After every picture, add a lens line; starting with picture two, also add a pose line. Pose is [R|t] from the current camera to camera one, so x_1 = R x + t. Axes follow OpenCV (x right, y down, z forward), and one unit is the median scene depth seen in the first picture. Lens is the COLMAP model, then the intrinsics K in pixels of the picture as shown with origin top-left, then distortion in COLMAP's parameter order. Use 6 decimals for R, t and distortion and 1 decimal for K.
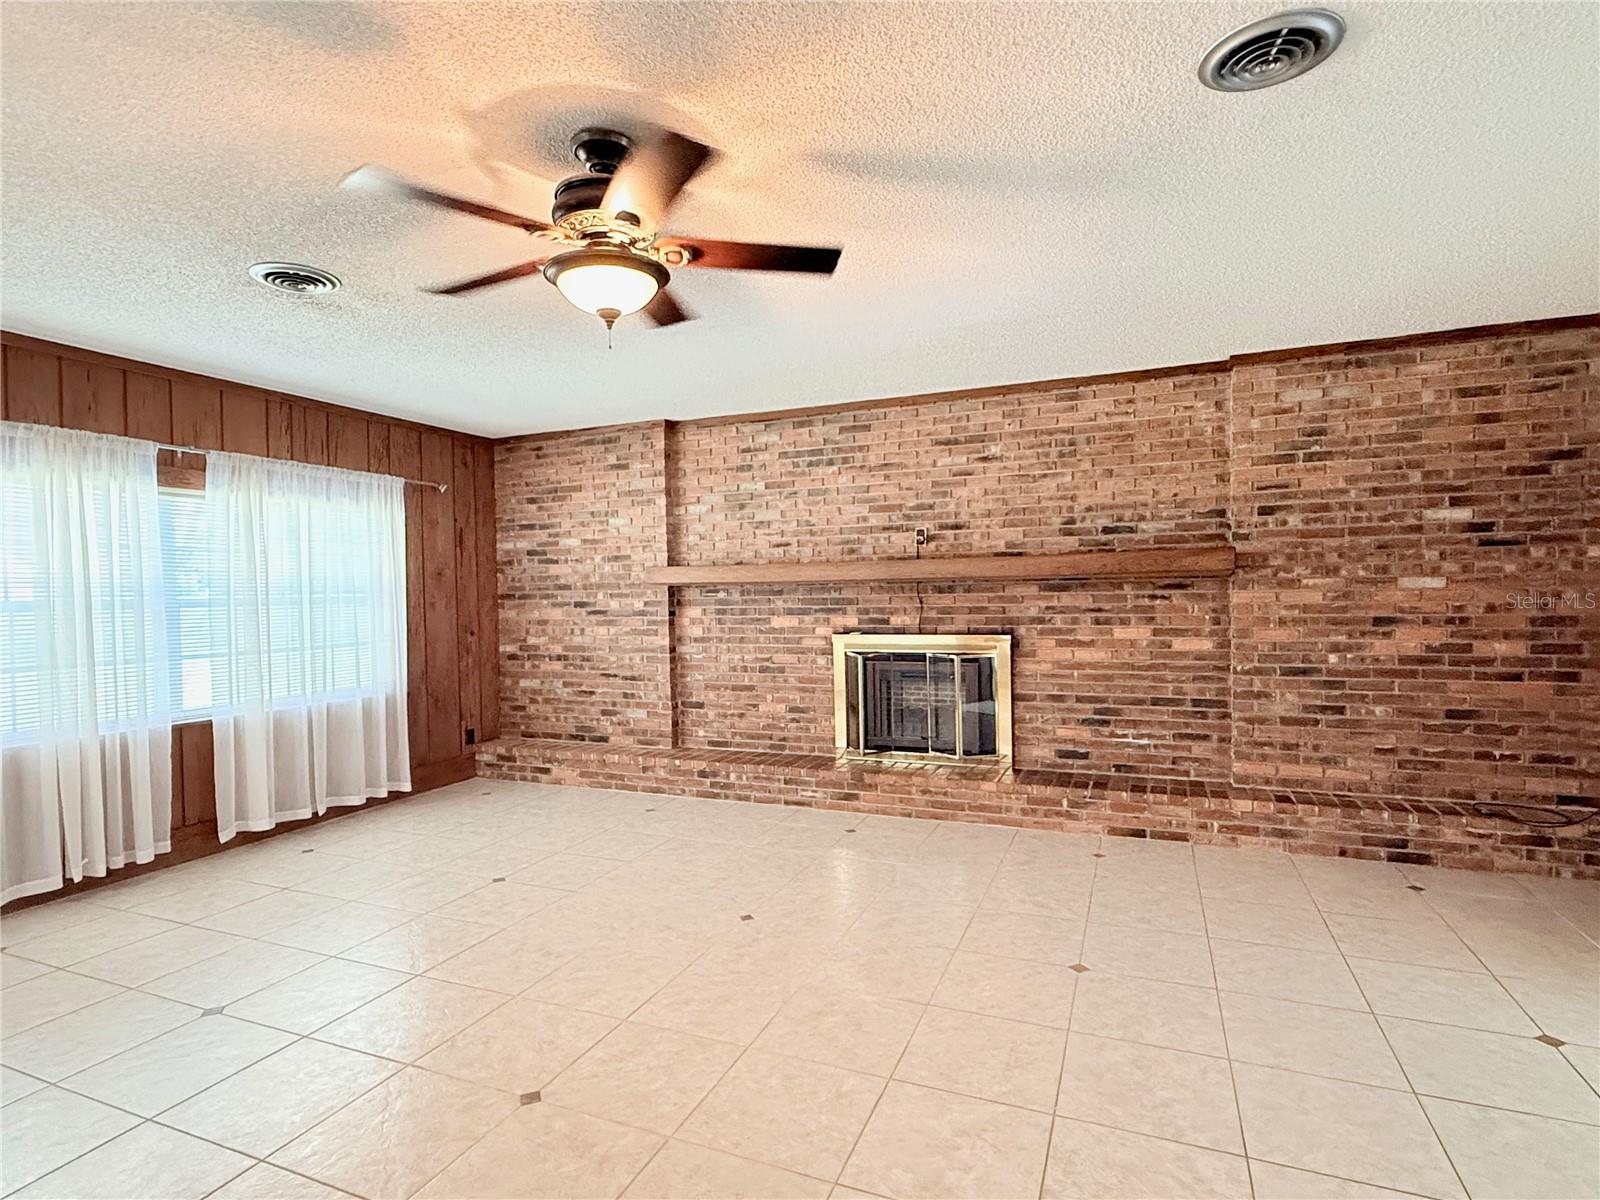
lens RADIAL K [[830.1, 0, 801.2], [0, 830.1, 599.9], [0, 0, 1]] dist [-0.000408, 0.001755]
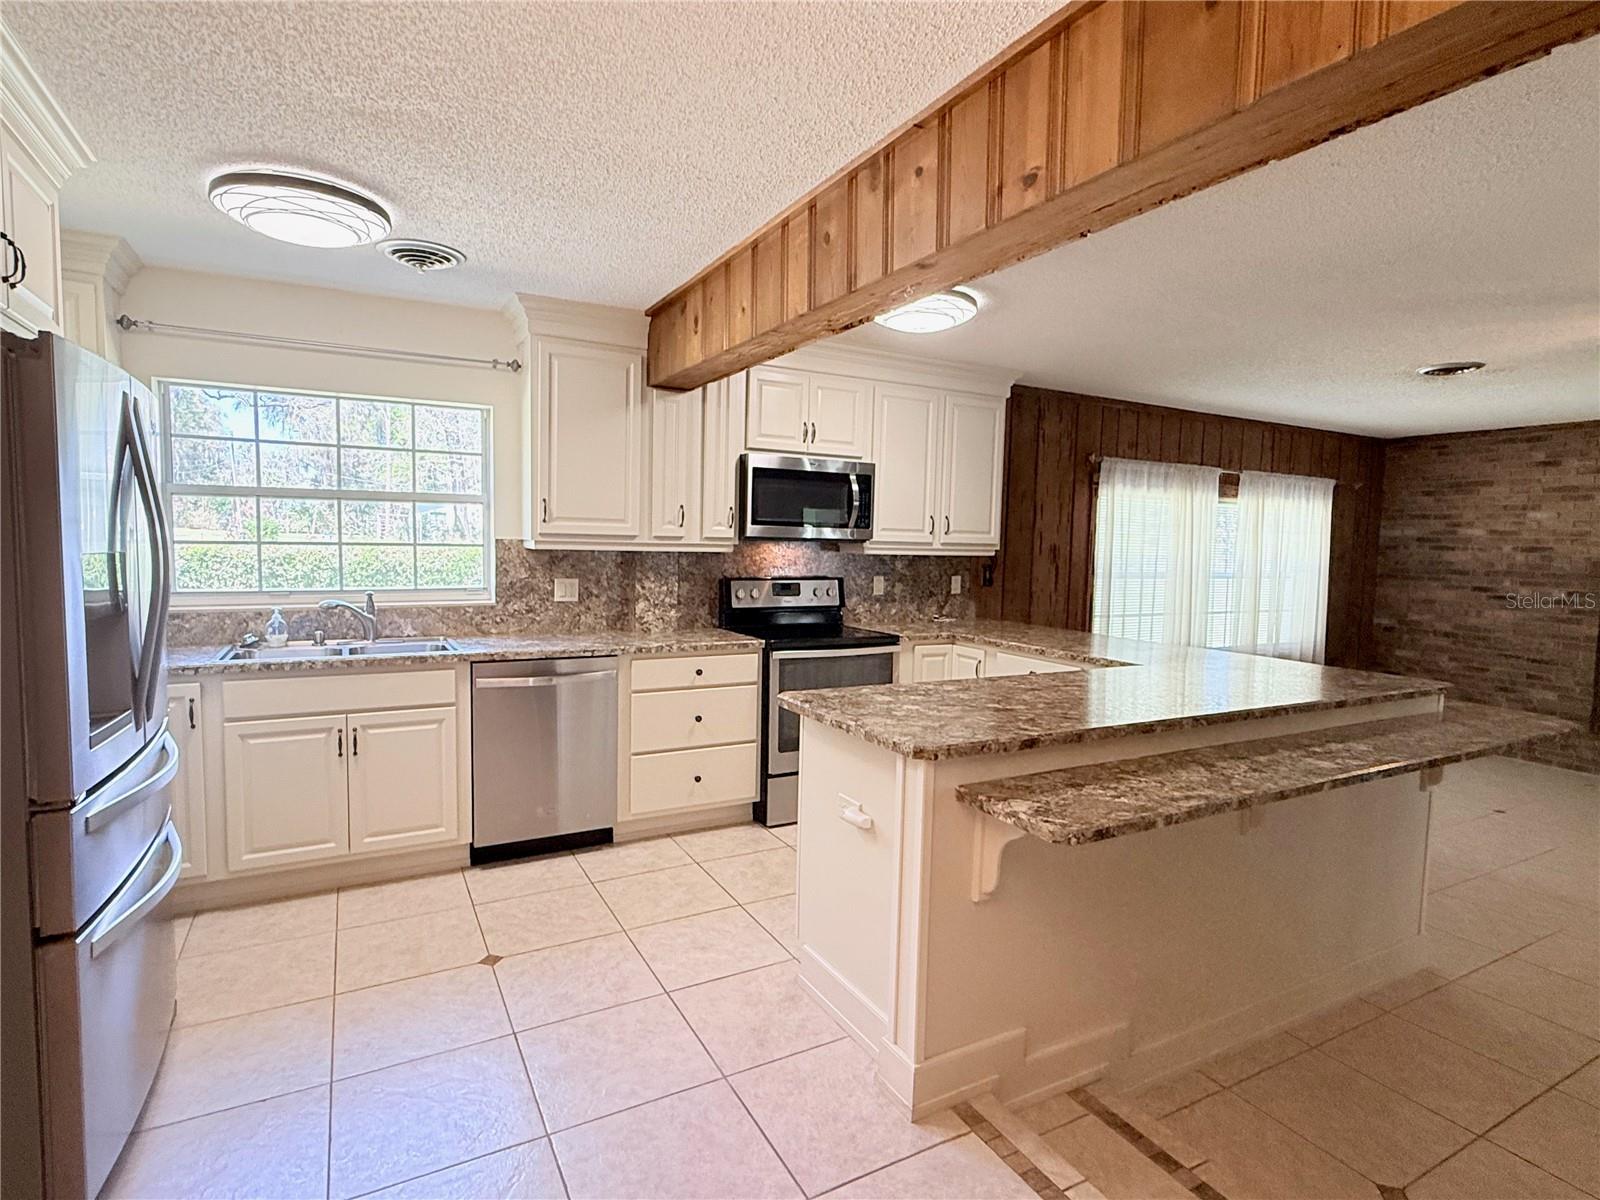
lens RADIAL K [[830.1, 0, 797.6], [0, 830.1, 604.2], [0, 0, 1]] dist [-0.000408, 0.001755]
pose [[0.782298, 0.085155, -0.617057, -0.347454], [-0.045882, 0.995798, 0.079254, -0.024224], [0.621213, -0.033688, 0.782918, -0.512941]]
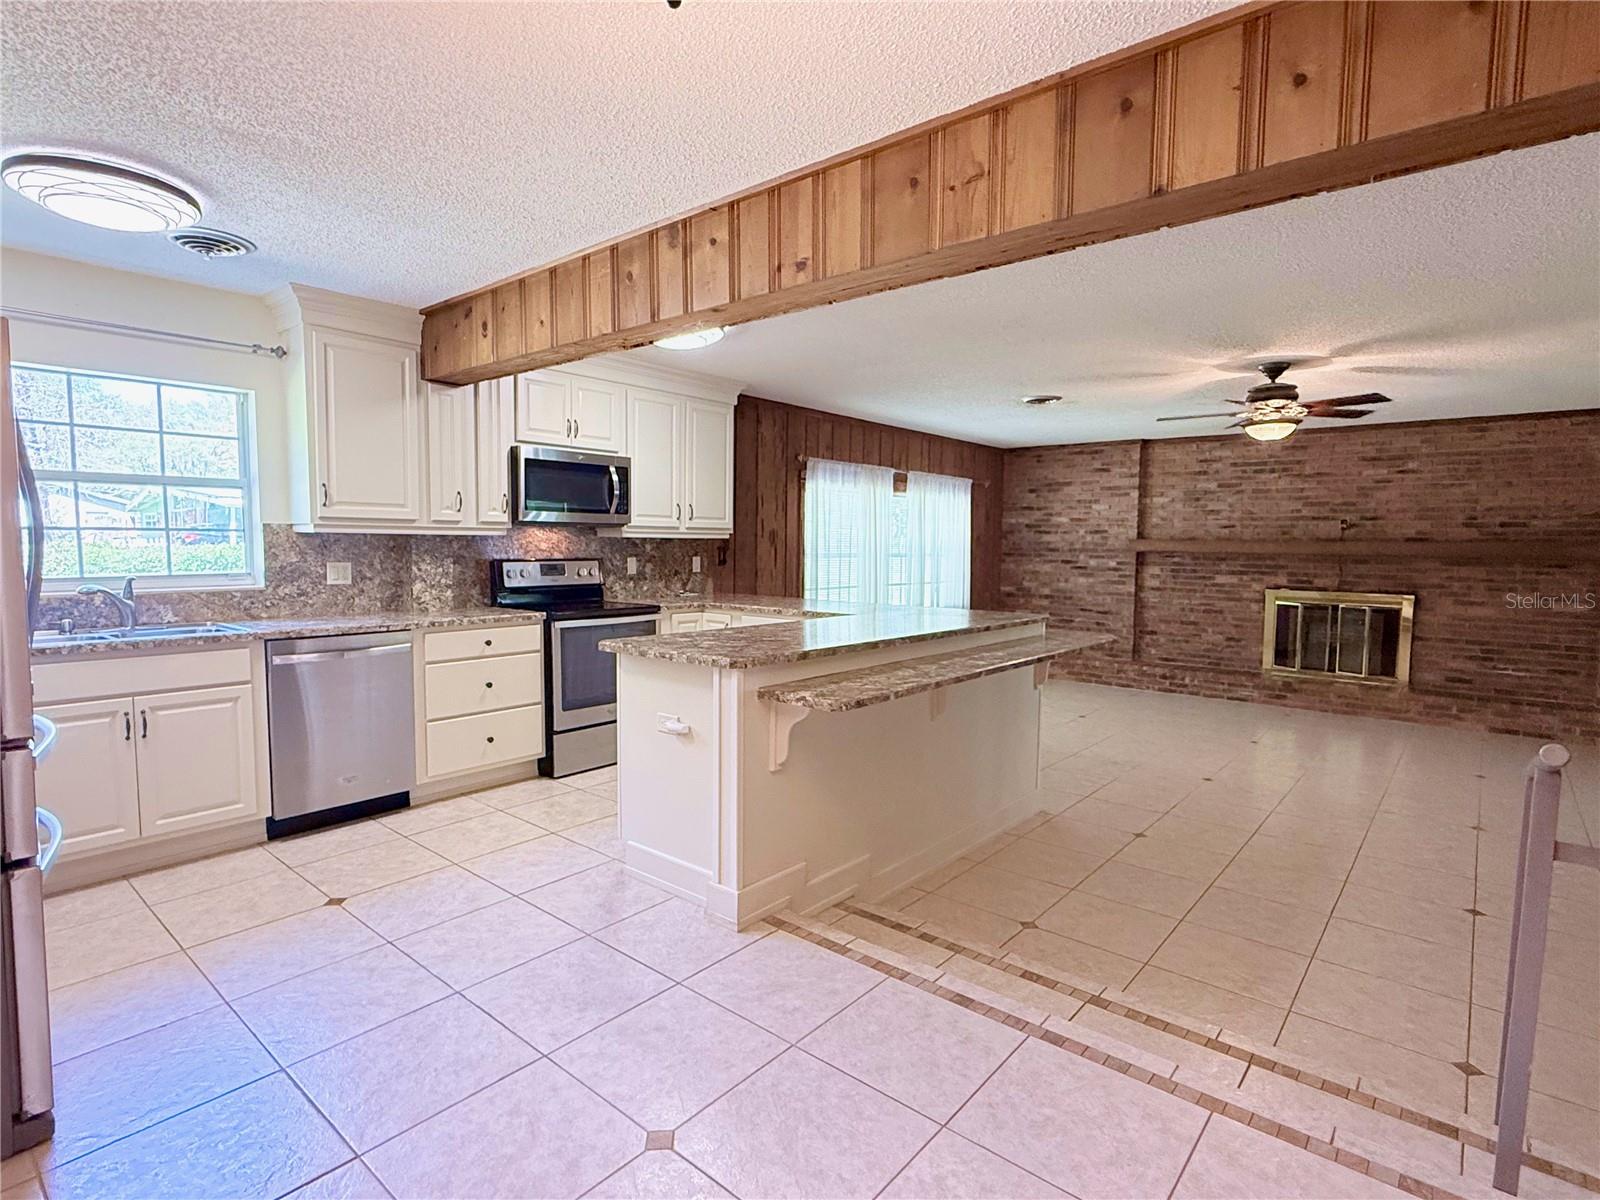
lens RADIAL K [[818.0, 0, 797.0], [0, 818.0, 603.4], [0, 0, 1]] dist [-0.000806, -0.000841]
pose [[0.953758, 0.051647, -0.296105, -0.342249], [-0.032884, 0.997143, 0.068001, -0.004718], [0.298771, -0.055119, 0.952732, -0.660392]]
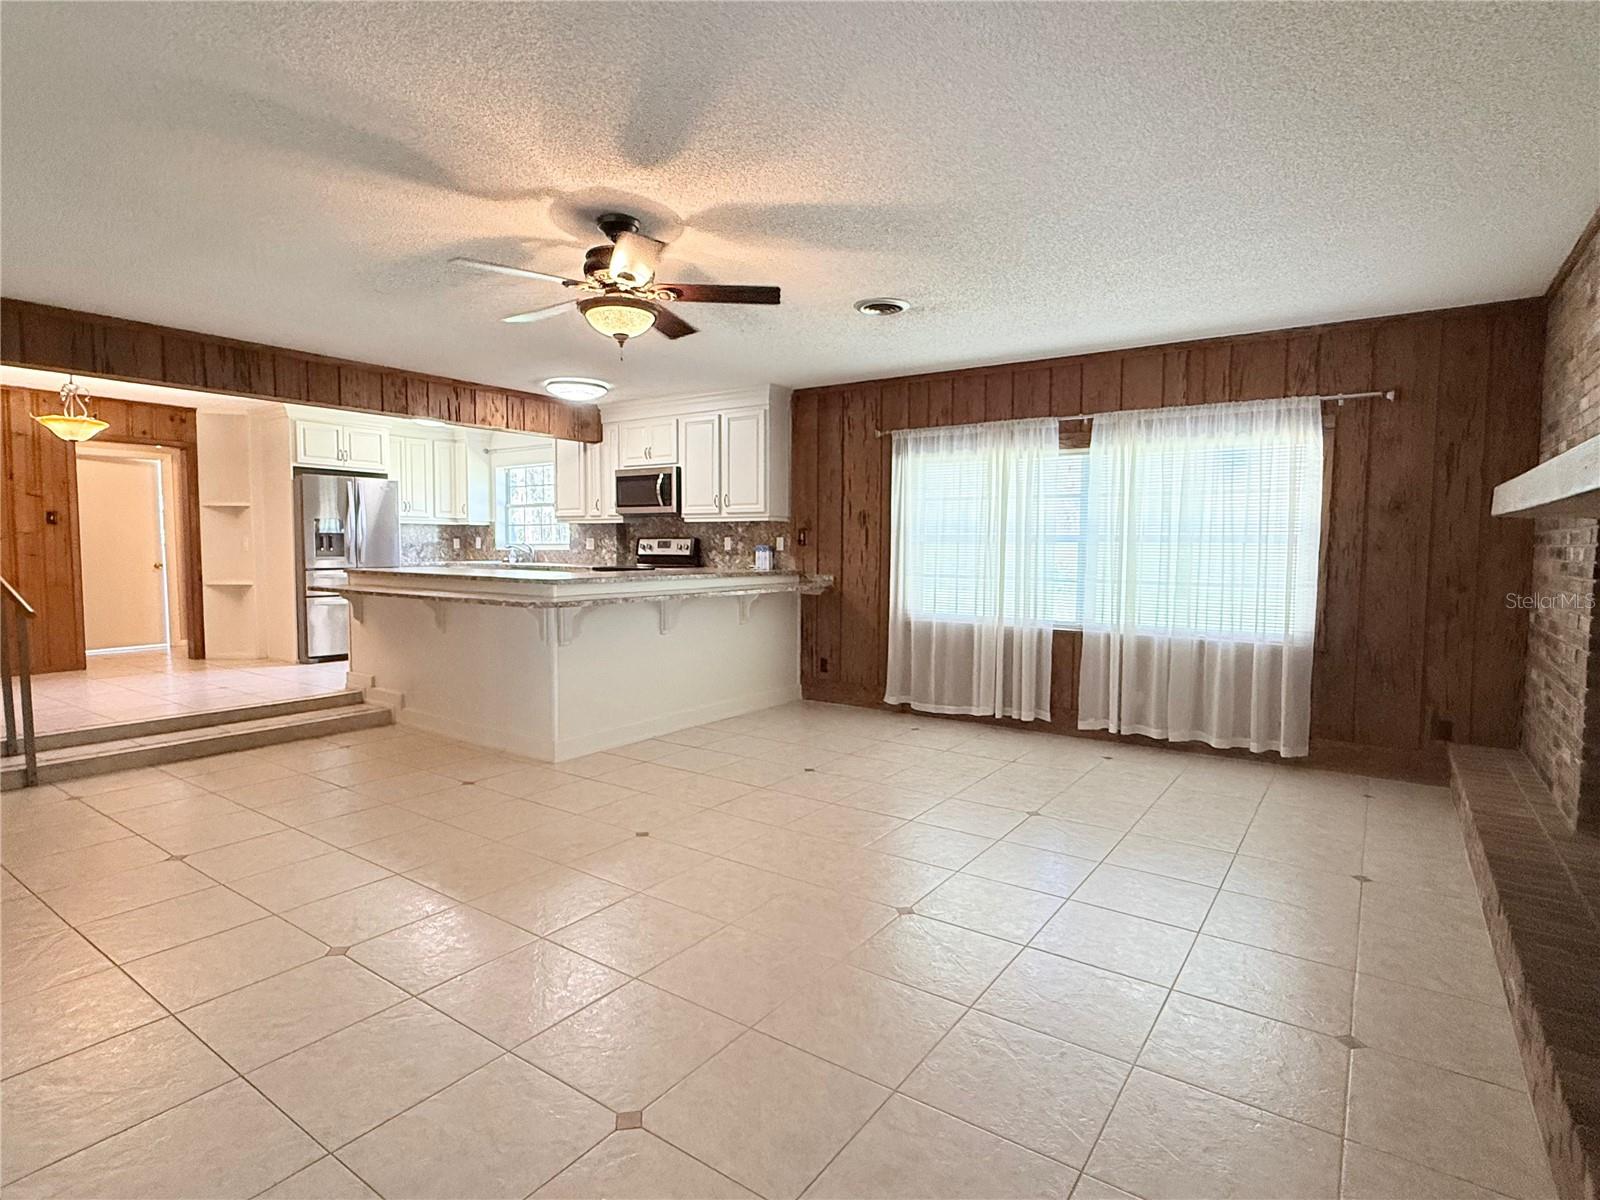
lens RADIAL K [[830.1, 0, 800.3], [0, 830.1, 599.7], [0, 0, 1]] dist [-0.000408, 0.001755]
pose [[-0.211614, 0.081874, -0.973918, 0.513926], [-0.016884, 0.996030, 0.087401, -0.005295], [0.977207, 0.034939, -0.209392, 0.717198]]
